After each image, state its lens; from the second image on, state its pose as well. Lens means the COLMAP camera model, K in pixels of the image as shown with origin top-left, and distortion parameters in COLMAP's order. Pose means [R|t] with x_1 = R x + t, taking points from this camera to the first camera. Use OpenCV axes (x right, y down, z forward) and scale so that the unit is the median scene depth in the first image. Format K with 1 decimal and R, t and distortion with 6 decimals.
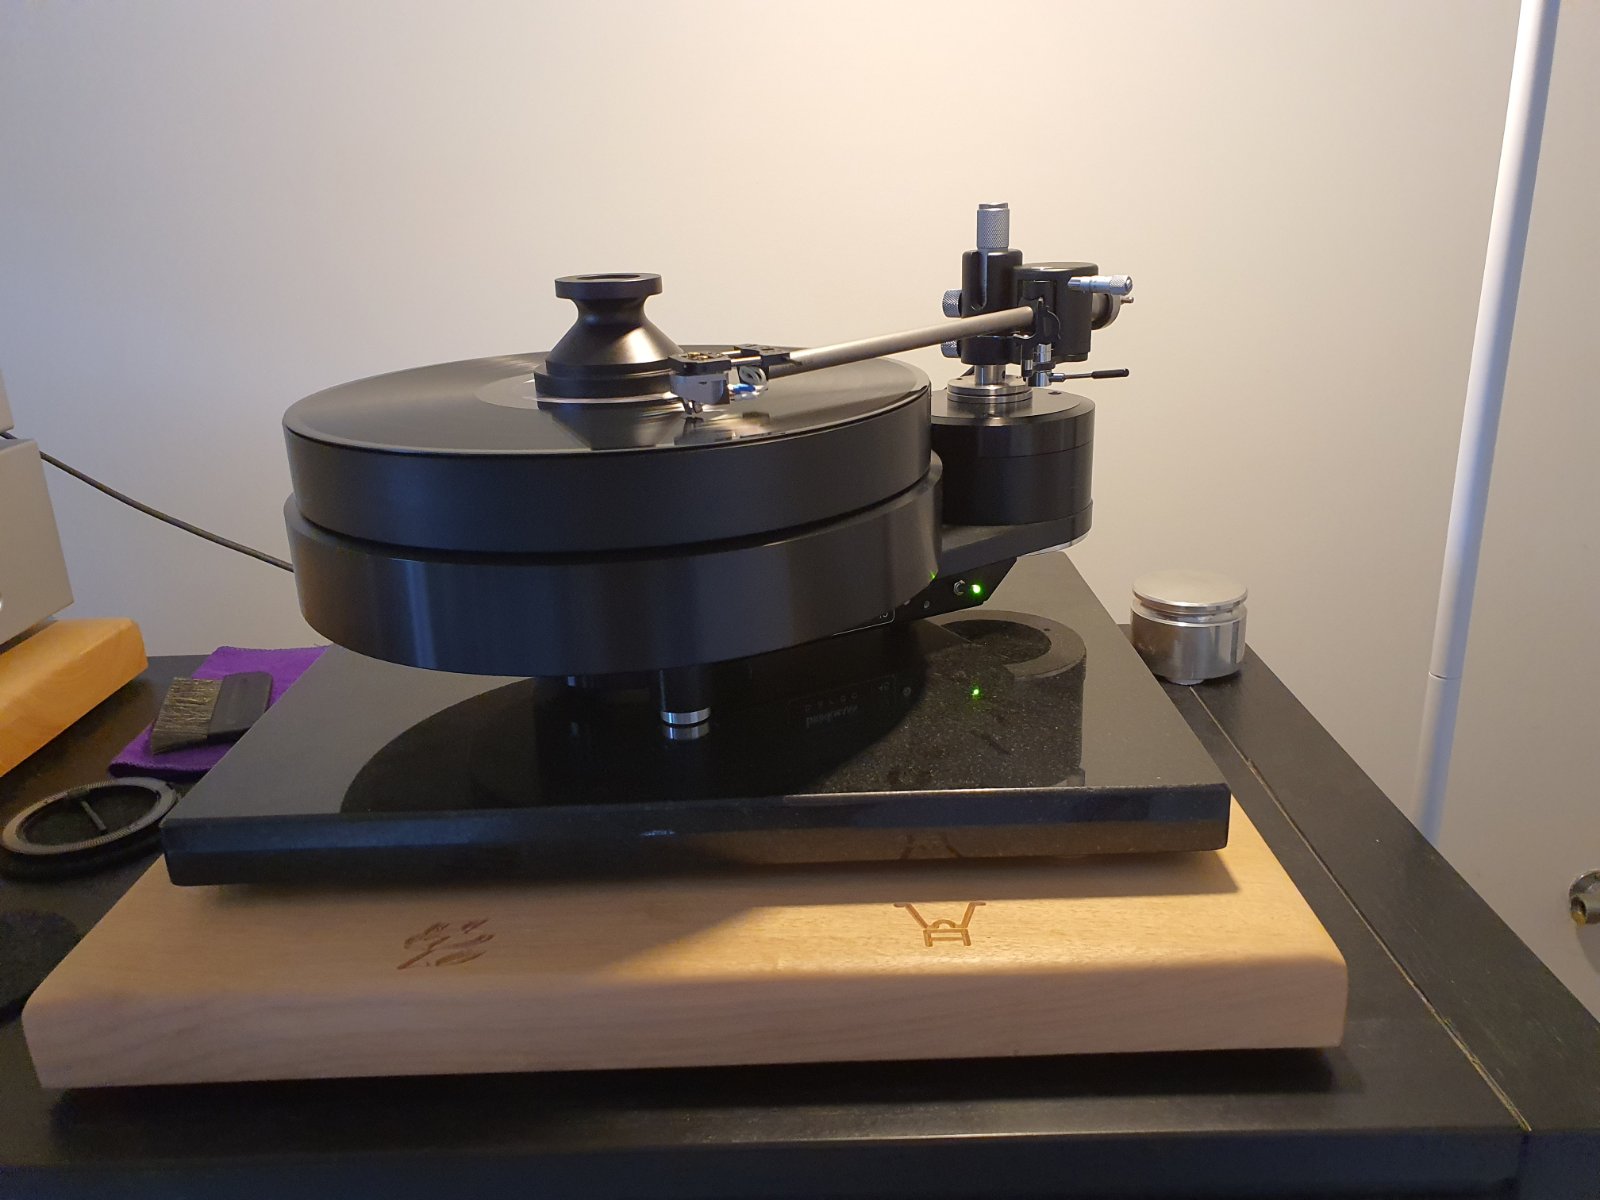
lens RADIAL K [[1296.4, 0, 799.5], [0, 1296.4, 600.7], [0, 0, 1]] dist [0.001027, 0.013549]
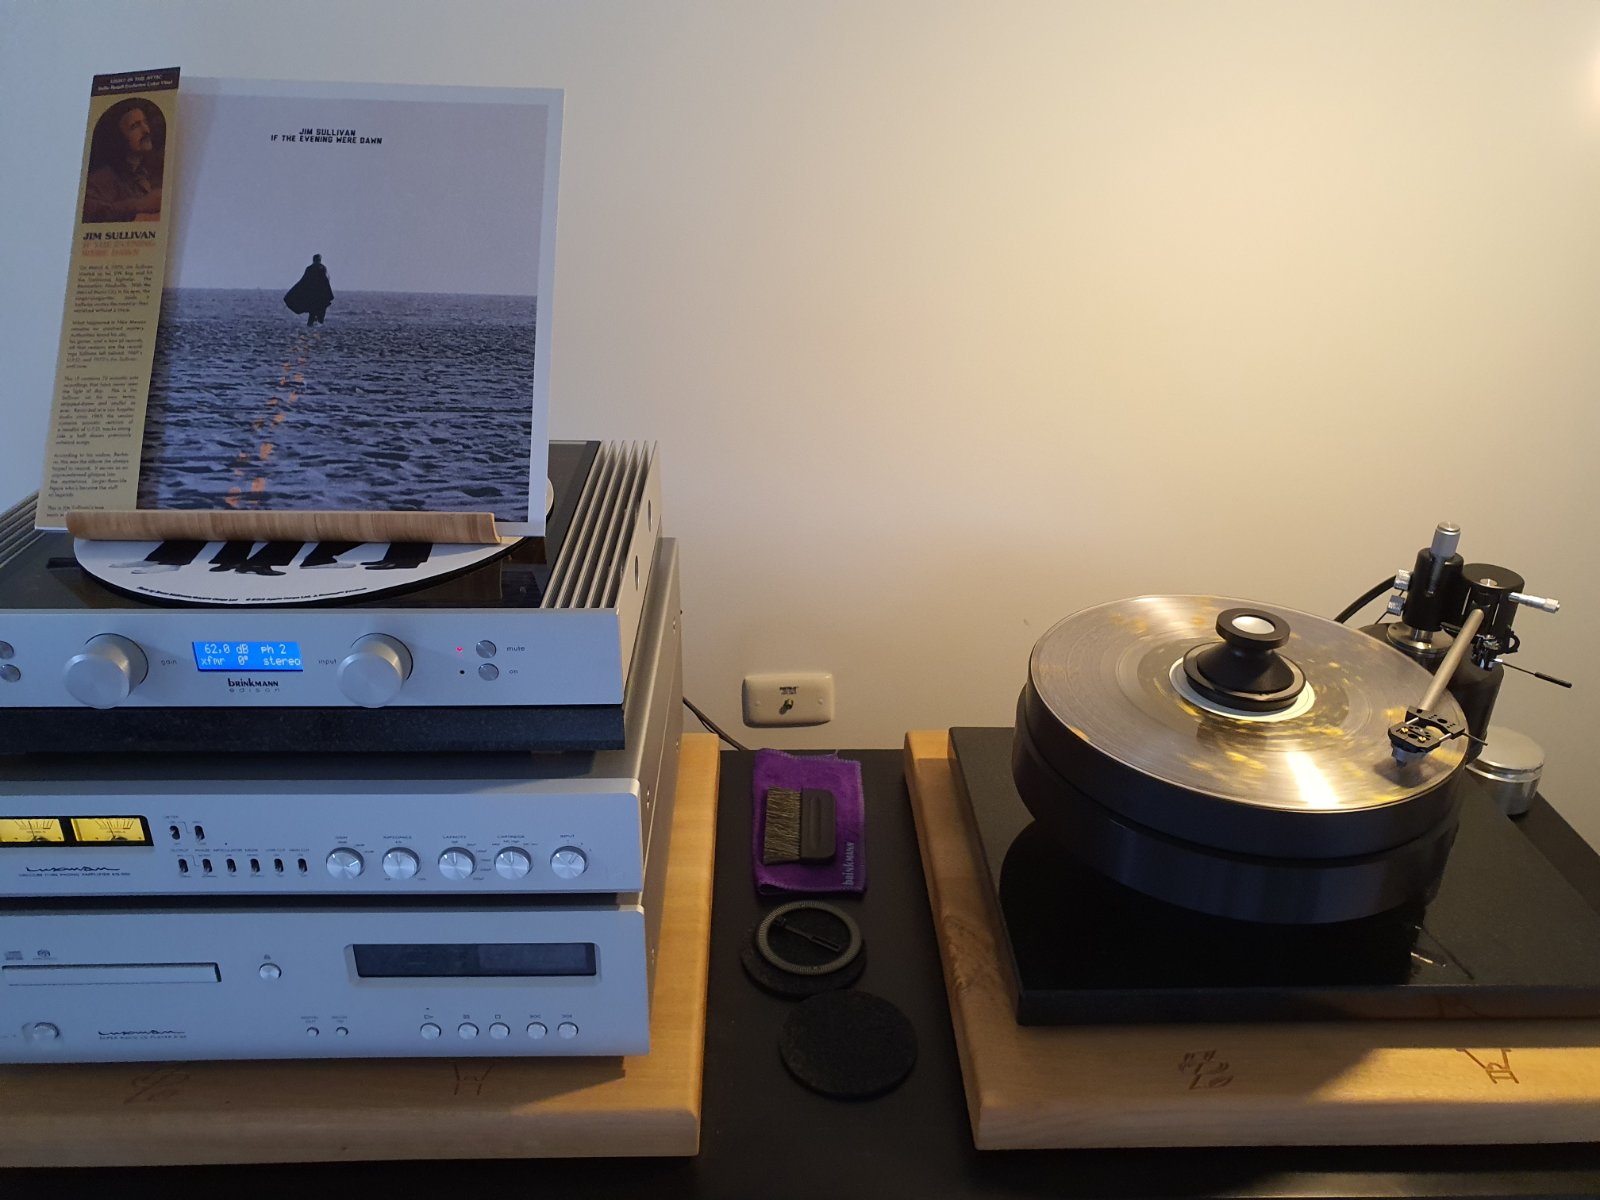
lens RADIAL K [[1296.4, 0, 769.7], [0, 1296.4, 576.3], [0, 0, 1]] dist [0.001027, 0.013549]
pose [[0.998214, 0.038773, 0.045443, -0.777391], [-0.043571, 0.992994, 0.109839, -0.440598], [-0.040866, -0.111623, 0.992910, -0.476505]]
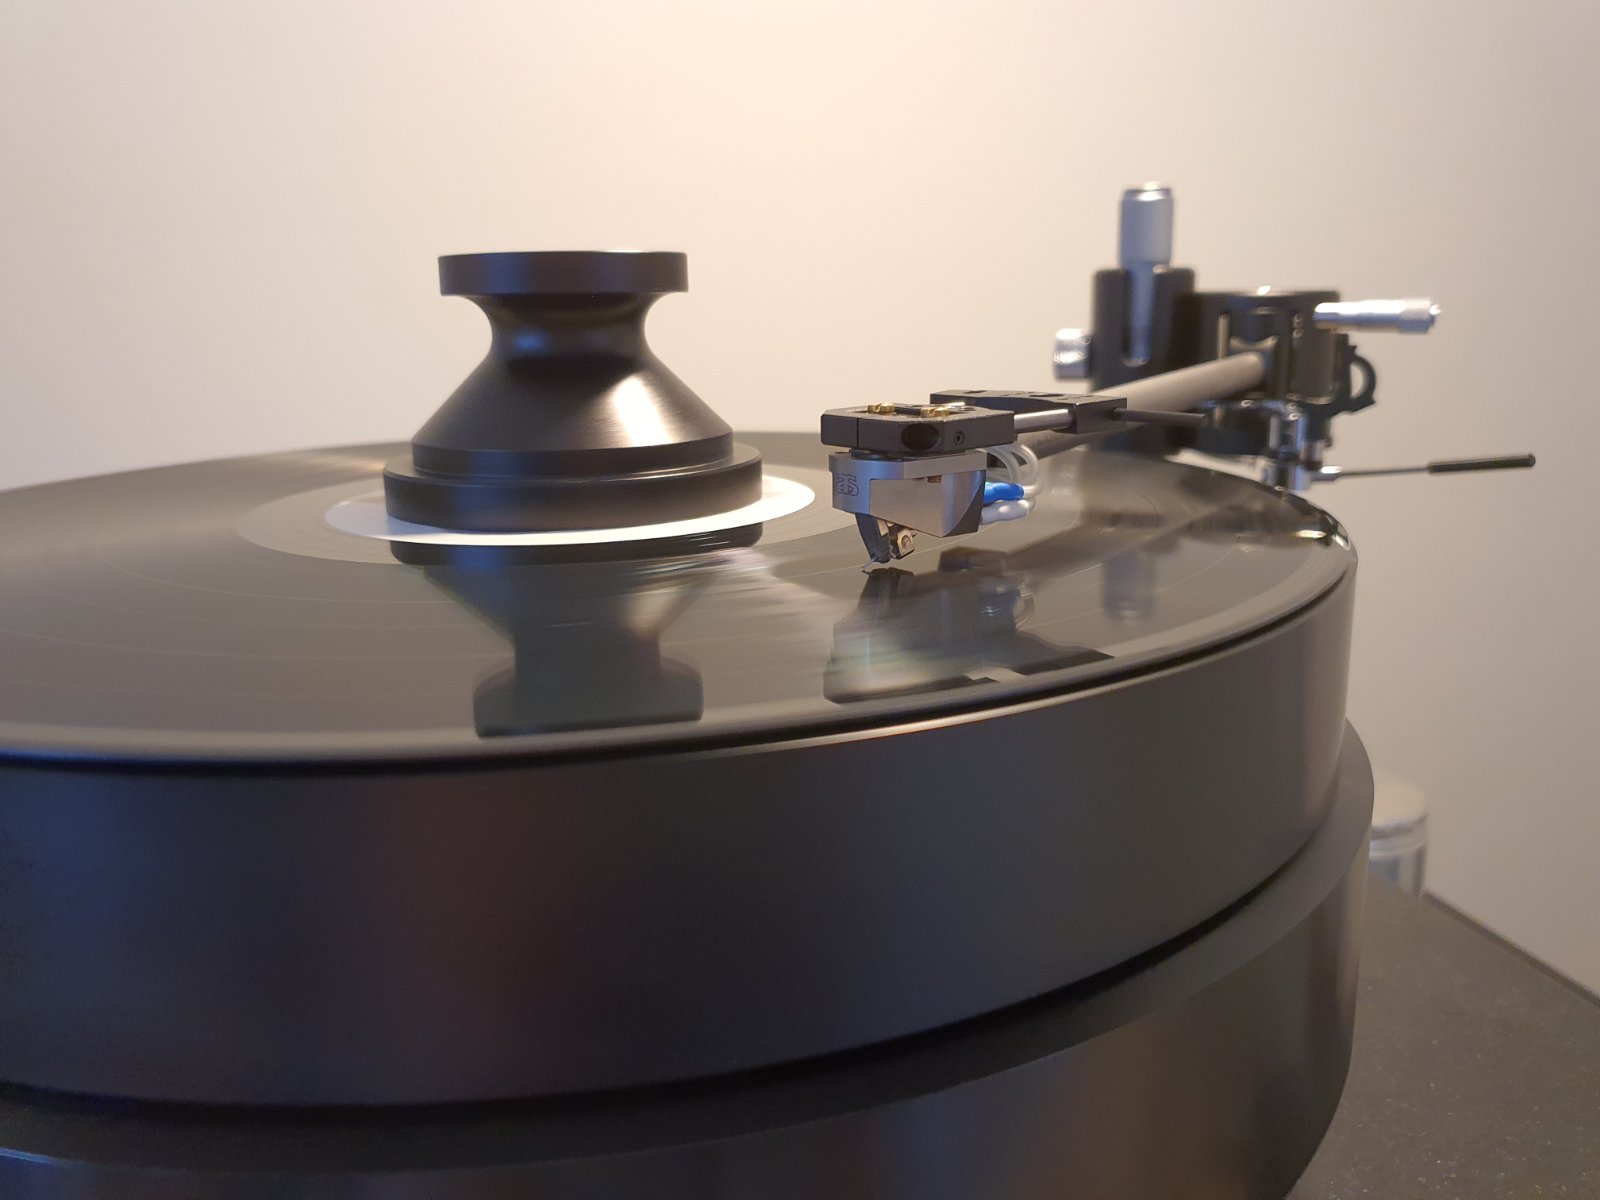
lens RADIAL K [[1296.4, 0, 808.8], [0, 1296.4, 582.6], [0, 0, 1]] dist [0.001027, 0.013549]
pose [[0.967525, -0.035145, 0.250319, -0.177946], [0.063636, 0.992258, -0.106649, -0.088450], [-0.244633, 0.119115, 0.962271, 0.572629]]
